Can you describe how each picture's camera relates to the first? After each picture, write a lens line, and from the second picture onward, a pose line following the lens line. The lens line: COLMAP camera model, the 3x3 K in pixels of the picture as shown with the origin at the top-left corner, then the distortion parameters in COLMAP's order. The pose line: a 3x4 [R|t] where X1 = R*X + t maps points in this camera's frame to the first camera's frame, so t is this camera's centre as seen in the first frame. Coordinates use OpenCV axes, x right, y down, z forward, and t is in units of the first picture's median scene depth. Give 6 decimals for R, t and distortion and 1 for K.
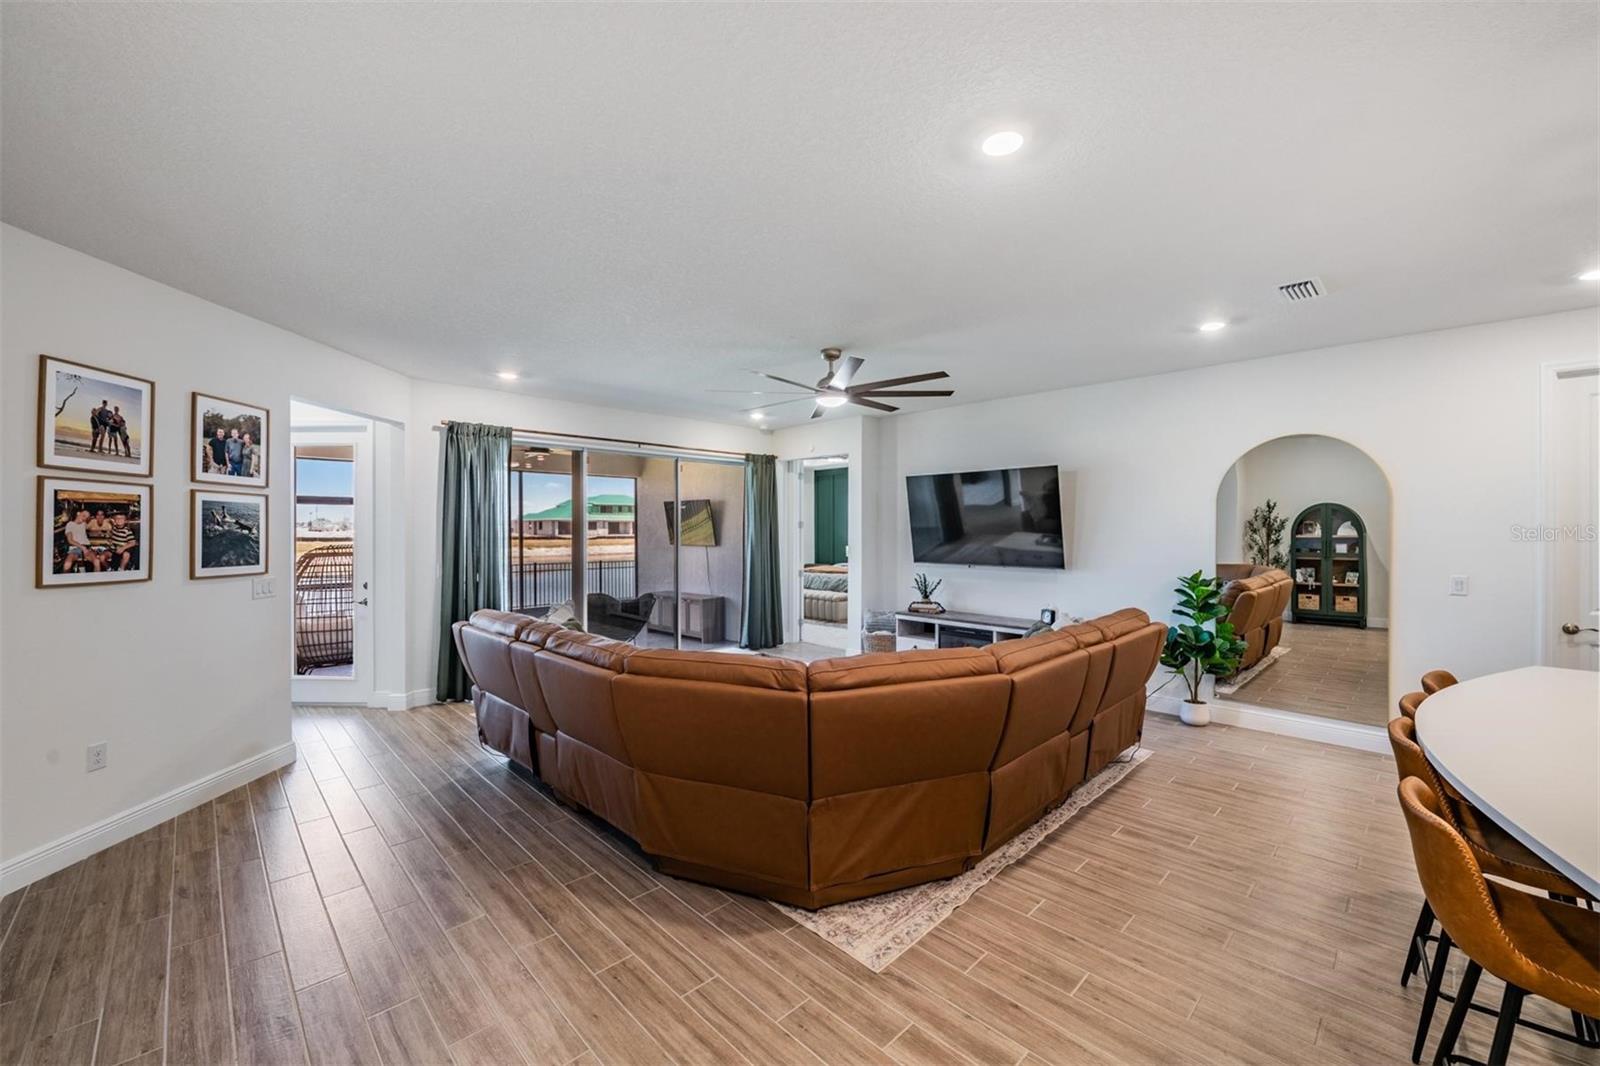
lens RADIAL K [[630.8, 0, 798.2], [0, 630.8, 528.2], [0, 0, 1]] dist [-0.013422, -0.000150]
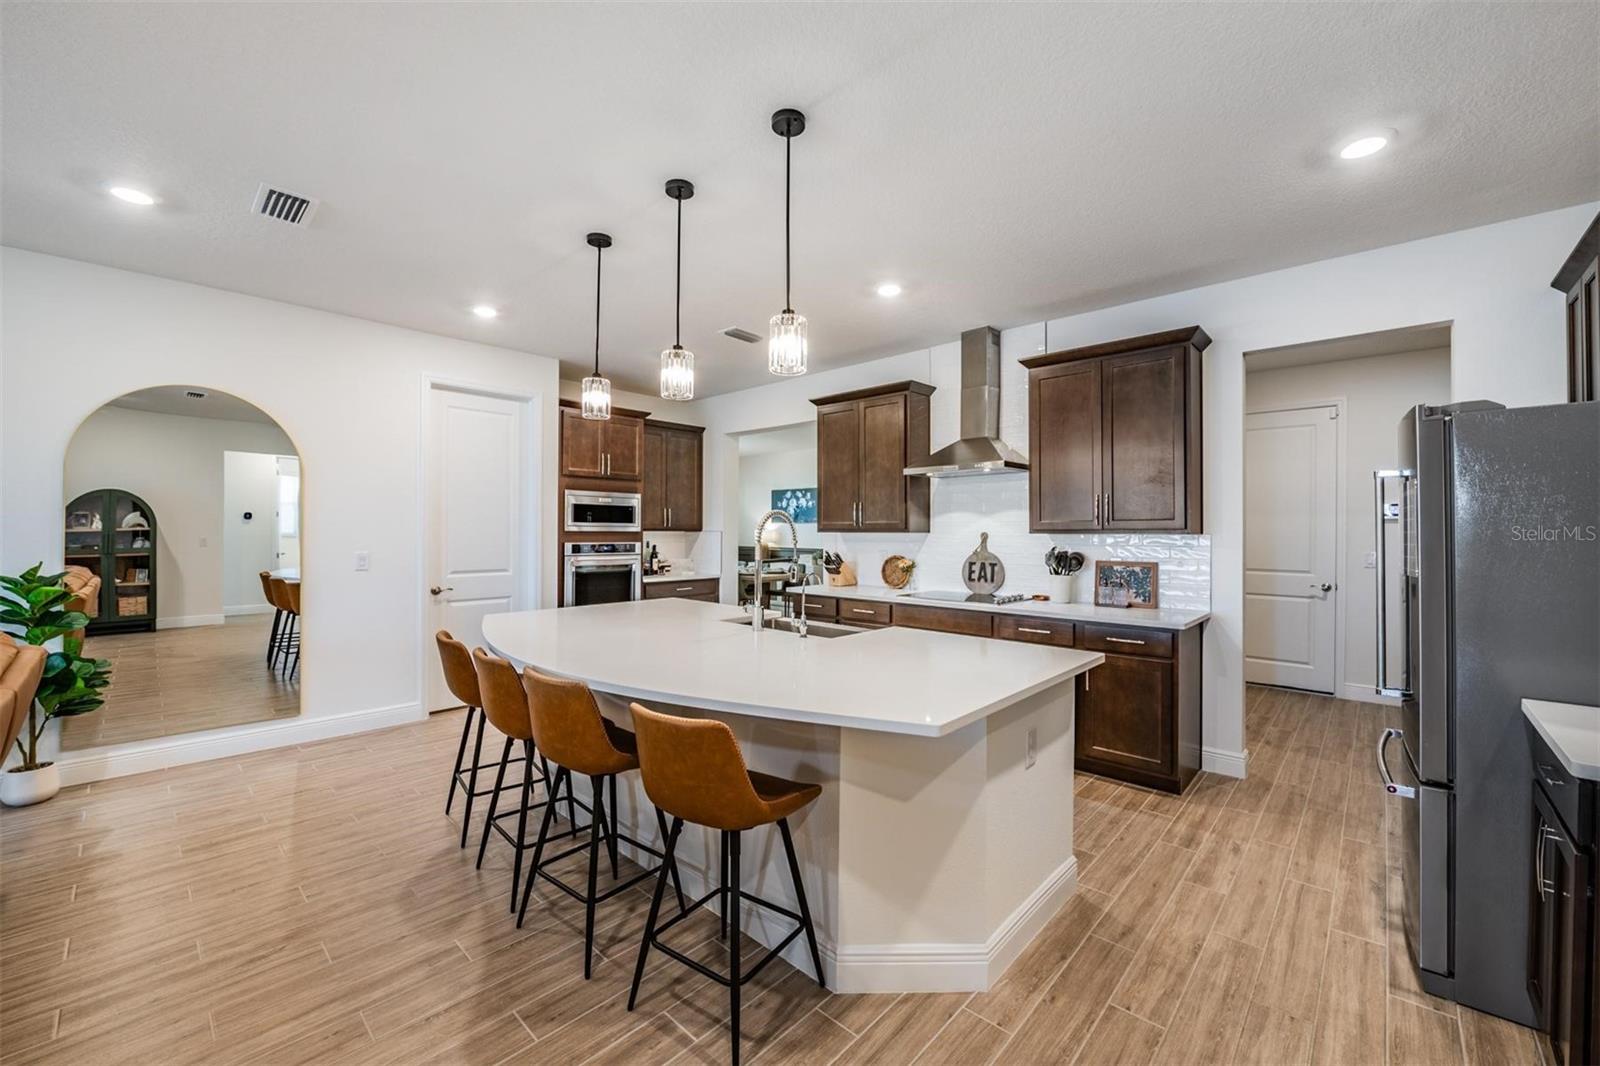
lens RADIAL K [[630.8, 0, 798.2], [0, 630.8, 528.2], [0, 0, 1]] dist [-0.013422, -0.000150]
pose [[-0.048621, 0.005762, 0.998801, -0.034689], [-0.002526, 0.999979, -0.005892, 0.032910], [-0.998814, -0.002810, -0.048606, 0.239229]]
